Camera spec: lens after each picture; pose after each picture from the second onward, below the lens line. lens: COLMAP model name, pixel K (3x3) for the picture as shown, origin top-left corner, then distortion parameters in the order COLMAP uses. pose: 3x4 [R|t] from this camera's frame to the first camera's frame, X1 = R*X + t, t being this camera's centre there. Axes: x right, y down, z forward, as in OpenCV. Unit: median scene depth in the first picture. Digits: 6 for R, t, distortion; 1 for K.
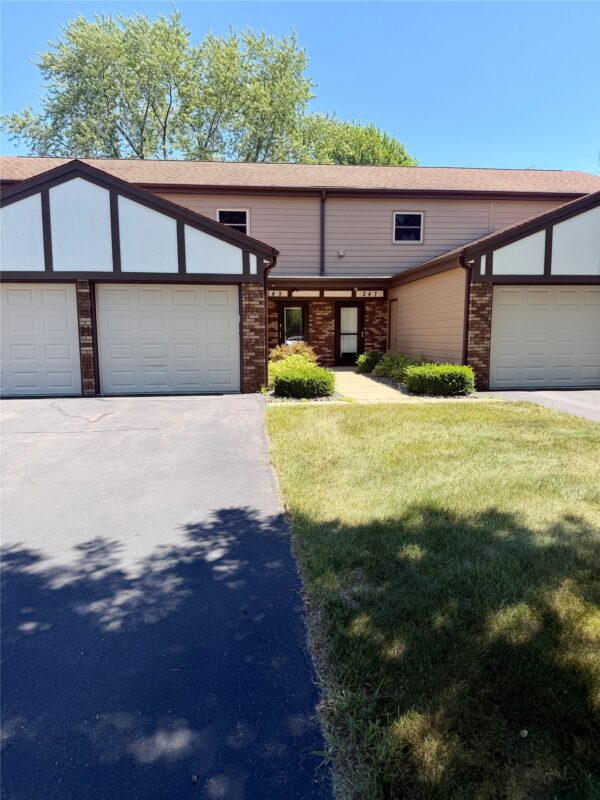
lens RADIAL K [[570.8, 0, 300.0], [0, 570.8, 400.0], [0, 0, 1]] dist [0.123408, -0.179129]
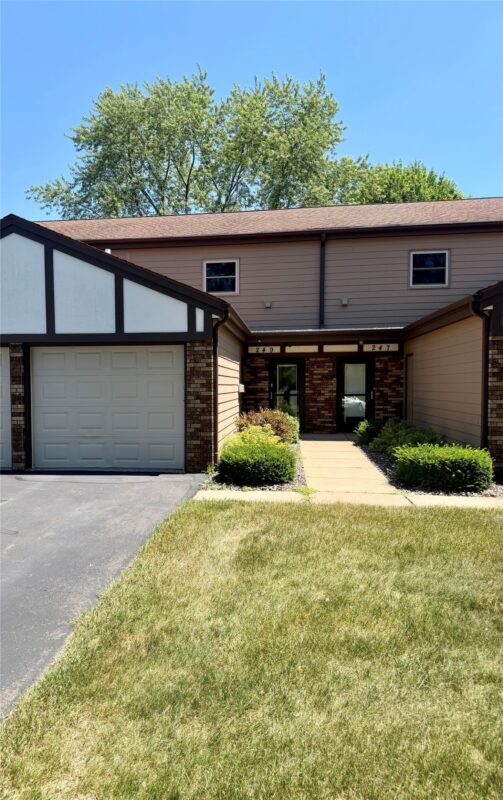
lens RADIAL K [[528.2, 0, 249.1], [0, 528.2, 393.2], [0, 0, 1]] dist [0.109235, -0.130935]
pose [[0.965407, 0.007622, -0.260634, 0.146940], [-0.028931, 0.996532, -0.078017, -0.054843], [0.259136, 0.082859, 0.962280, 0.216229]]
